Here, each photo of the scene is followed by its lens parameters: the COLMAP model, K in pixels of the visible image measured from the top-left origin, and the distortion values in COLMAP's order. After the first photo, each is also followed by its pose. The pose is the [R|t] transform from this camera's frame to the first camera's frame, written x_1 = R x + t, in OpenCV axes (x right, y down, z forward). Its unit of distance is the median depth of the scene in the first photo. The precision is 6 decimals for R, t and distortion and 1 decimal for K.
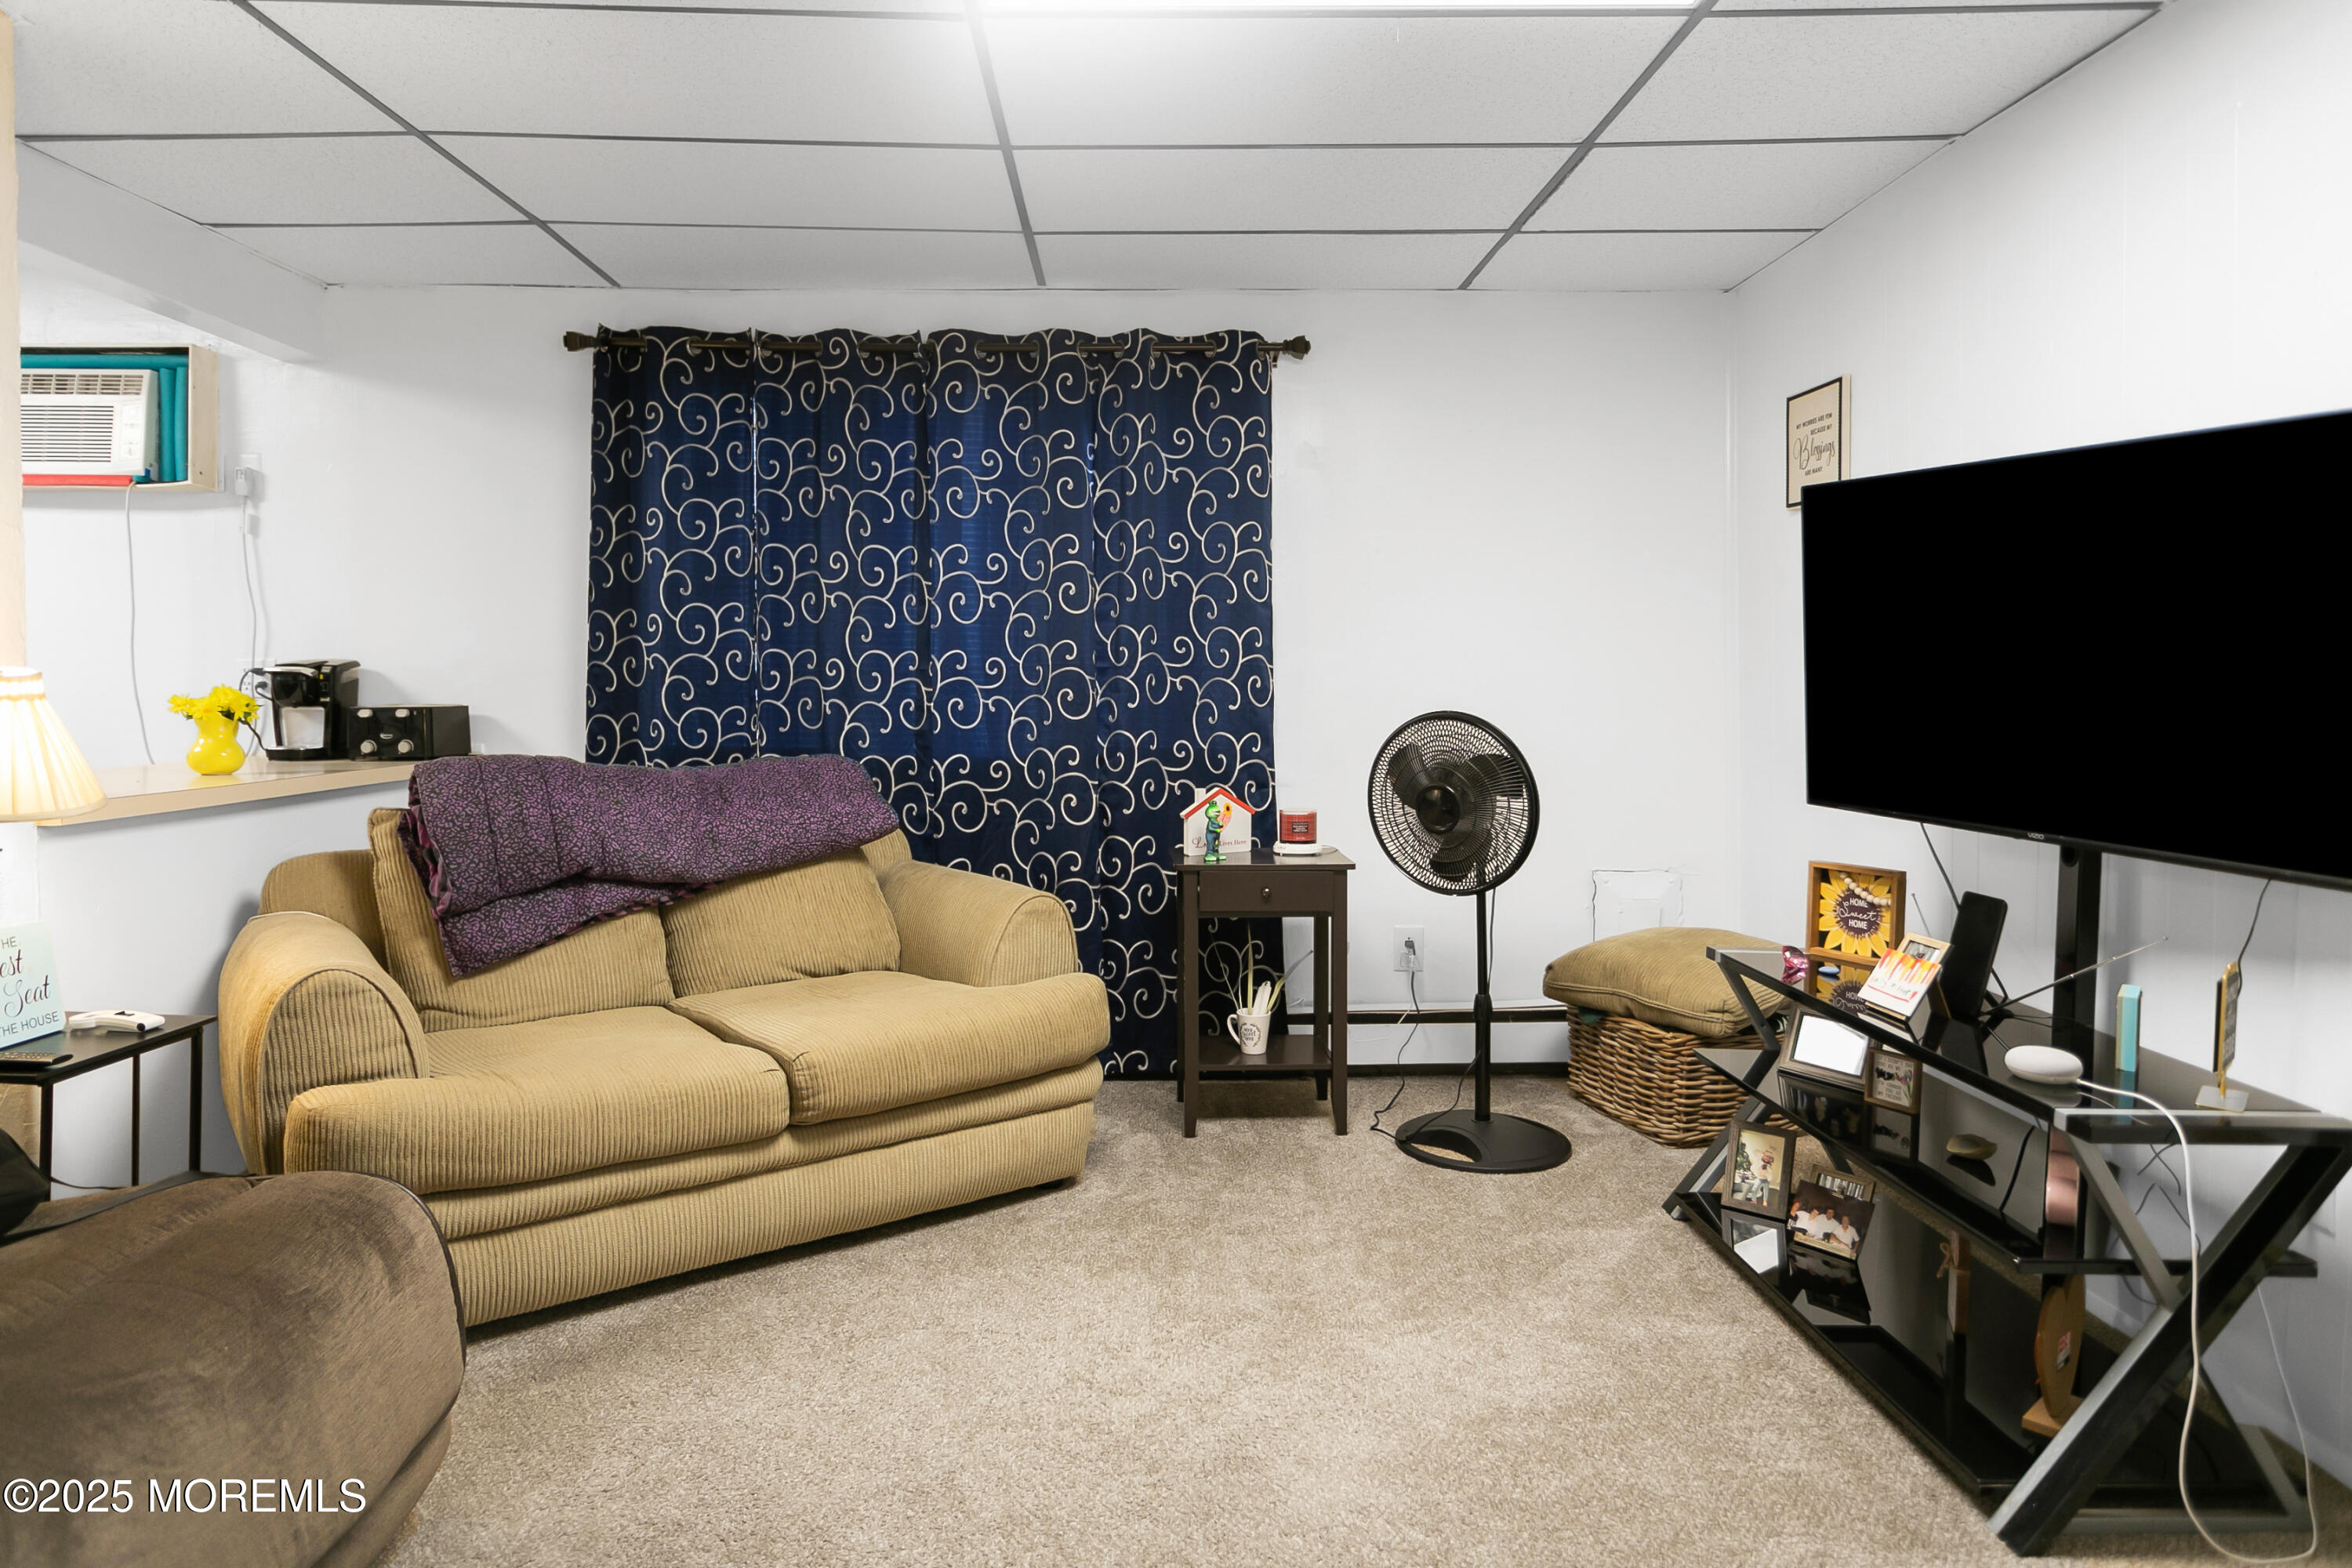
lens RADIAL K [[1469.3, 0, 1181.9], [0, 1469.3, 670.8], [0, 0, 1]] dist [-0.005178, 0.002031]
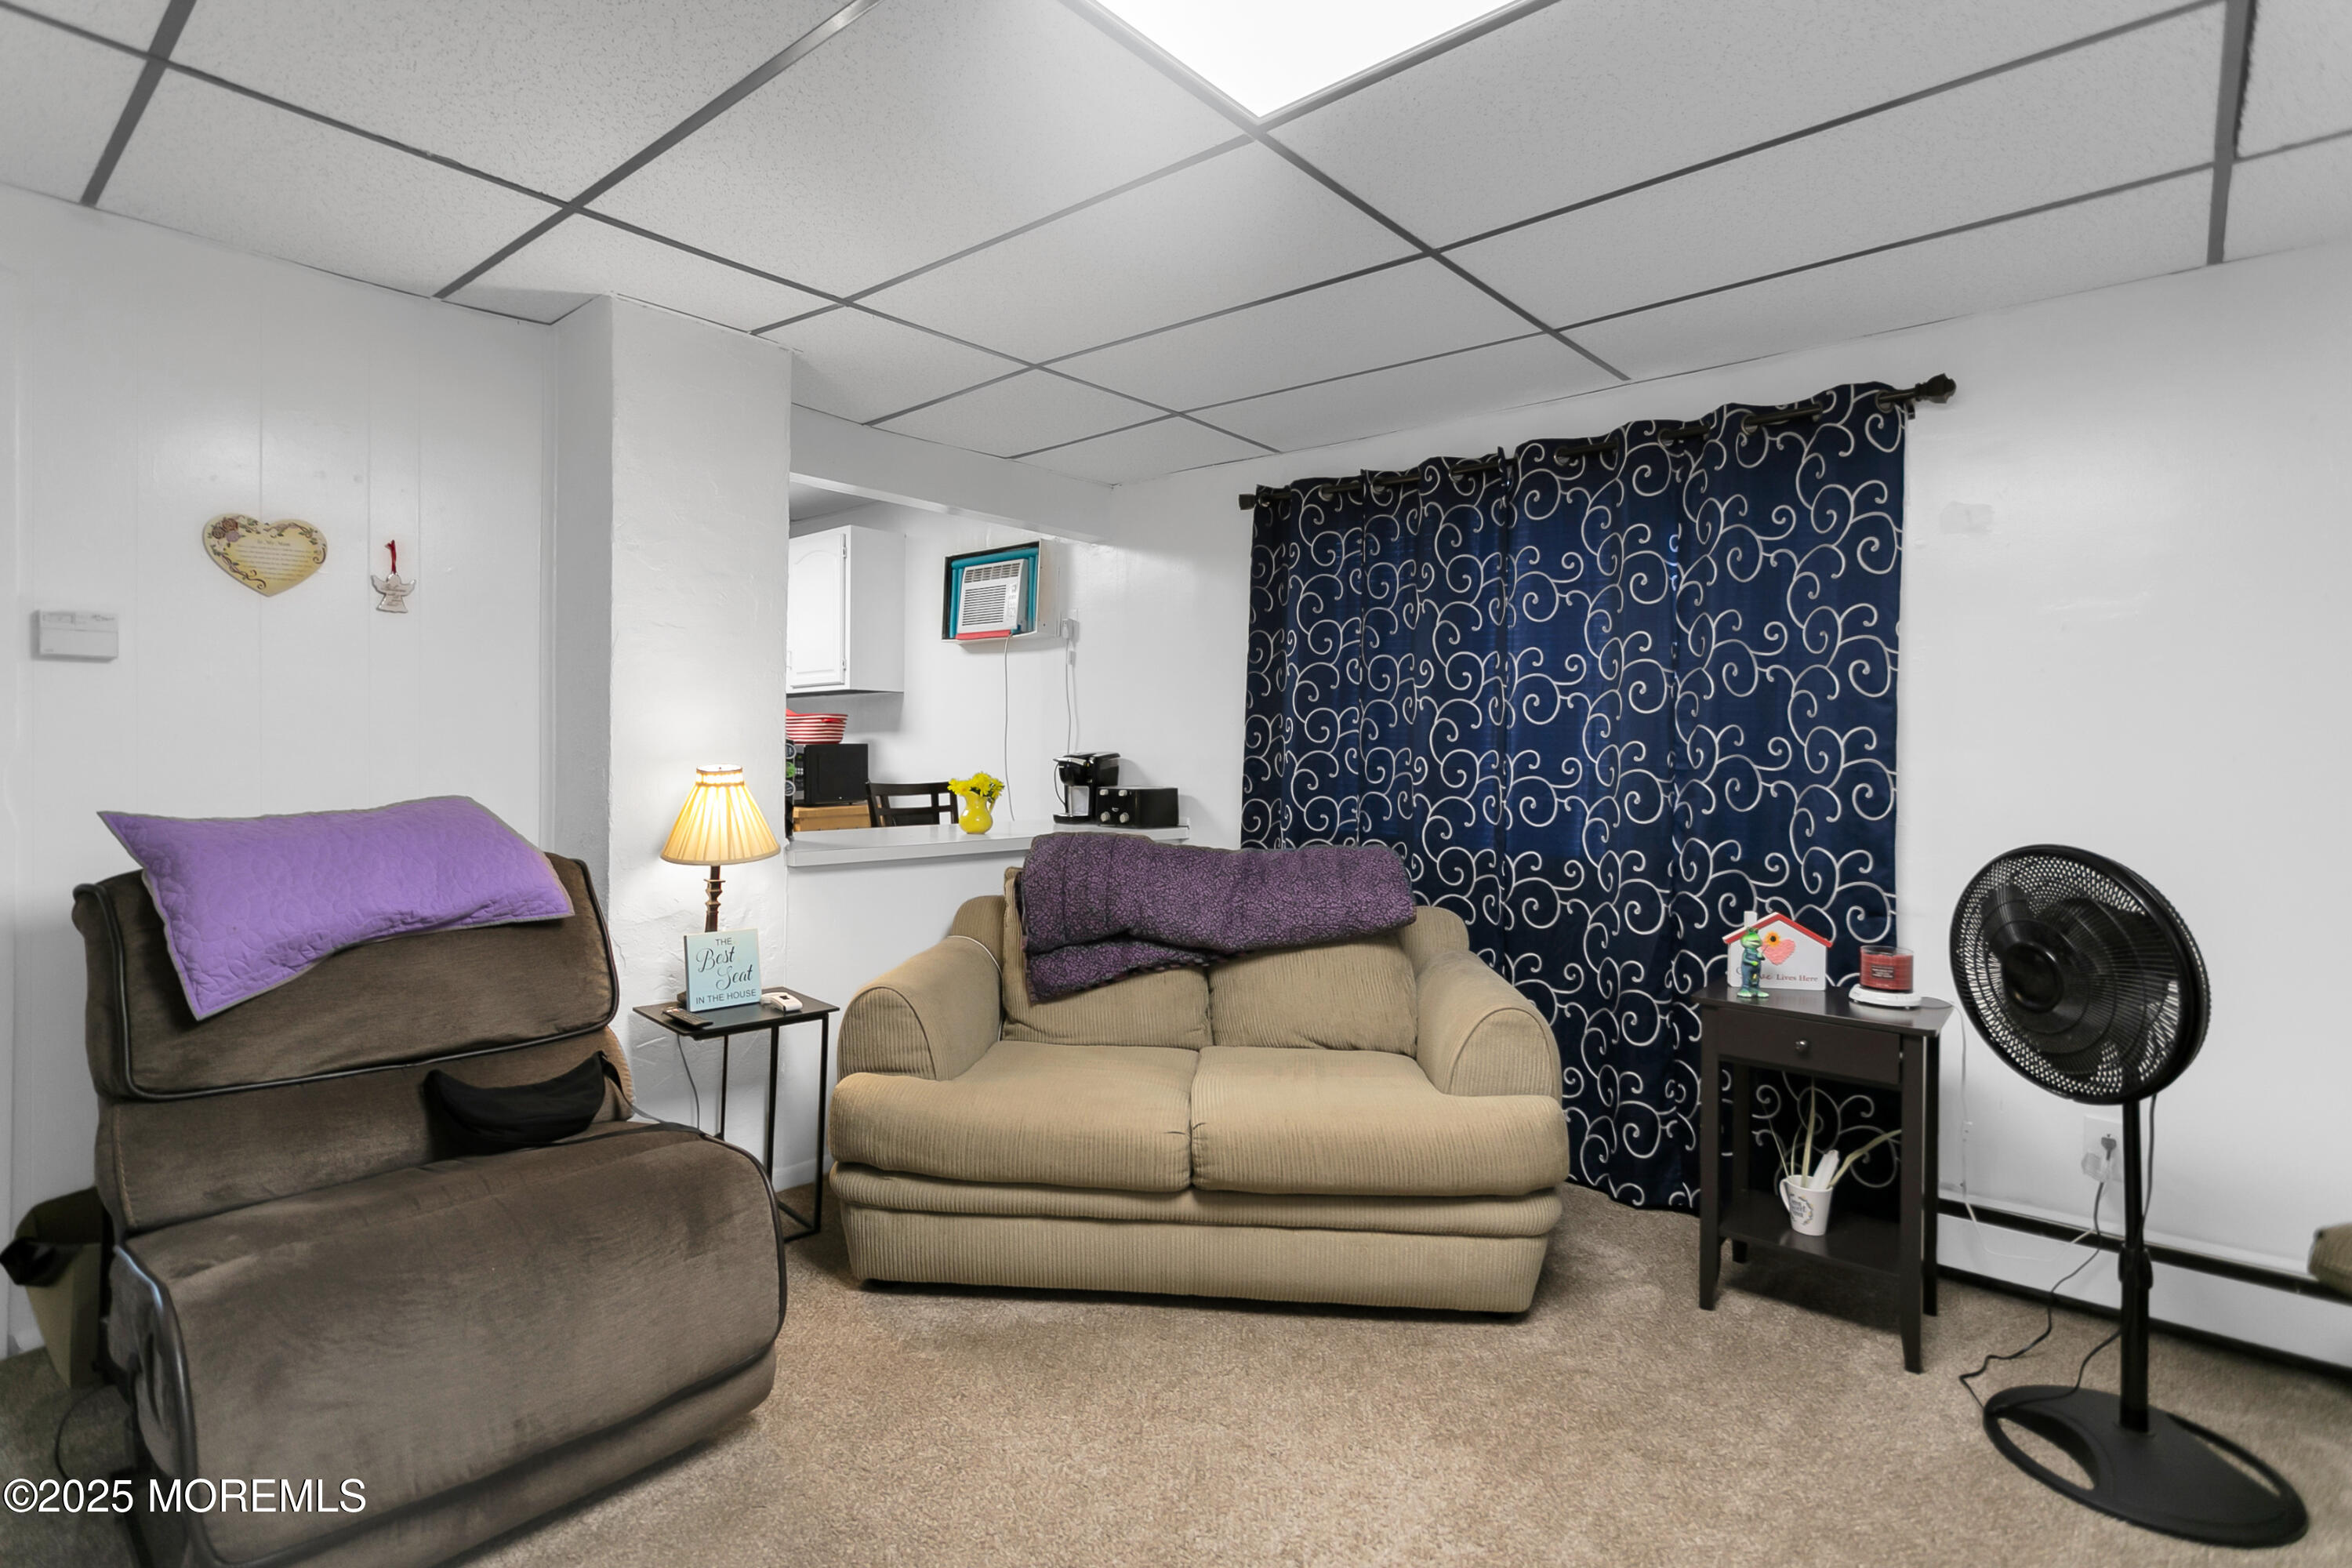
lens RADIAL K [[1152.1, 0, 1173.3], [0, 1152.1, 728.4], [0, 0, 1]] dist [0.001682, 0.001660]
pose [[0.730743, -0.001956, -0.682650, 0.216894], [-0.008938, 0.999883, -0.012433, -0.017077], [0.682594, 0.015187, 0.730640, 0.238870]]
